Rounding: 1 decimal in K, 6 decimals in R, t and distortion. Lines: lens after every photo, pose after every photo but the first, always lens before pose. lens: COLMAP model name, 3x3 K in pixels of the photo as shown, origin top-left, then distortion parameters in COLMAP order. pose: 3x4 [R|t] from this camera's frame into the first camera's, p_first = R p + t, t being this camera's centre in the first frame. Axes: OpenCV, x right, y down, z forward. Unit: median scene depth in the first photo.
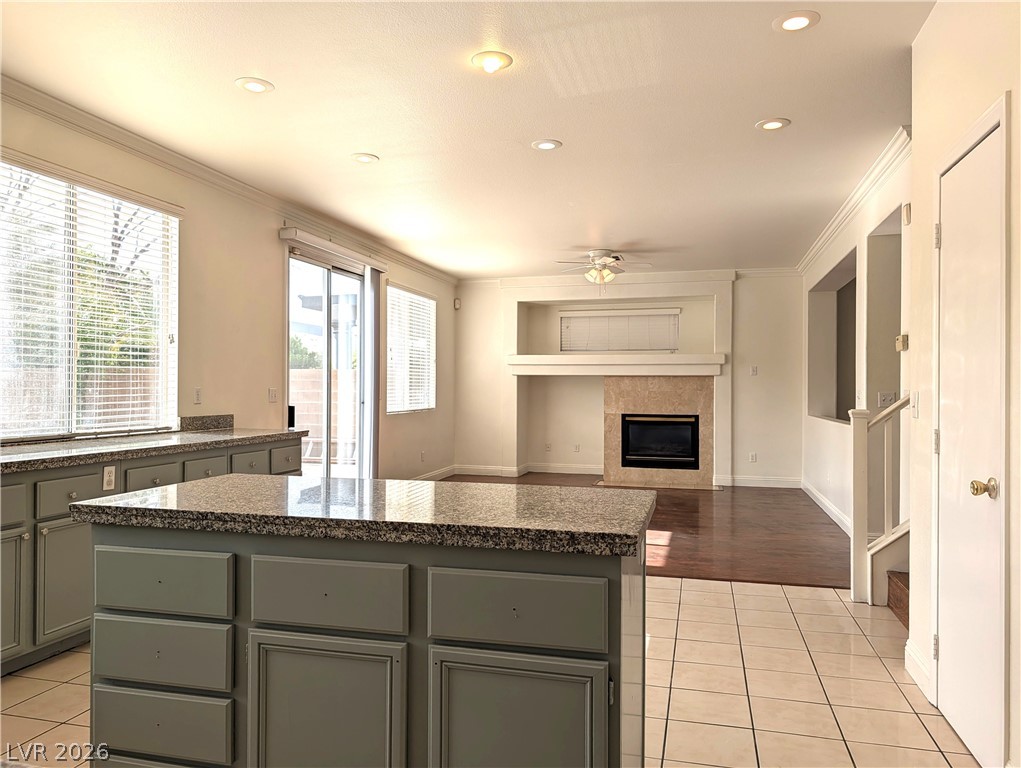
lens RADIAL K [[726.5, 0, 520.7], [0, 726.5, 380.5], [0, 0, 1]] dist [0.010373, -0.002704]
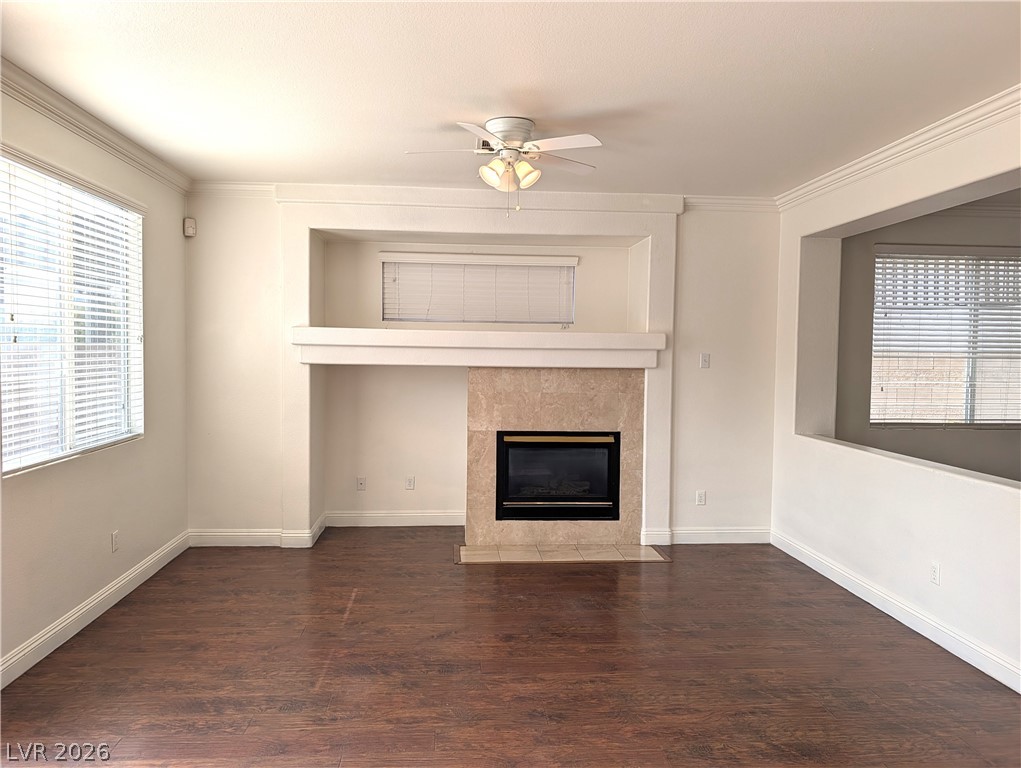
lens RADIAL K [[728.4, 0, 510.5], [0, 728.4, 384.0], [0, 0, 1]] dist [0.039869, -0.035671]
pose [[0.947626, -0.006225, 0.319321, -0.039707], [-0.012754, 0.998275, 0.057309, -0.026871], [-0.319127, -0.058380, 0.945912, 0.443298]]
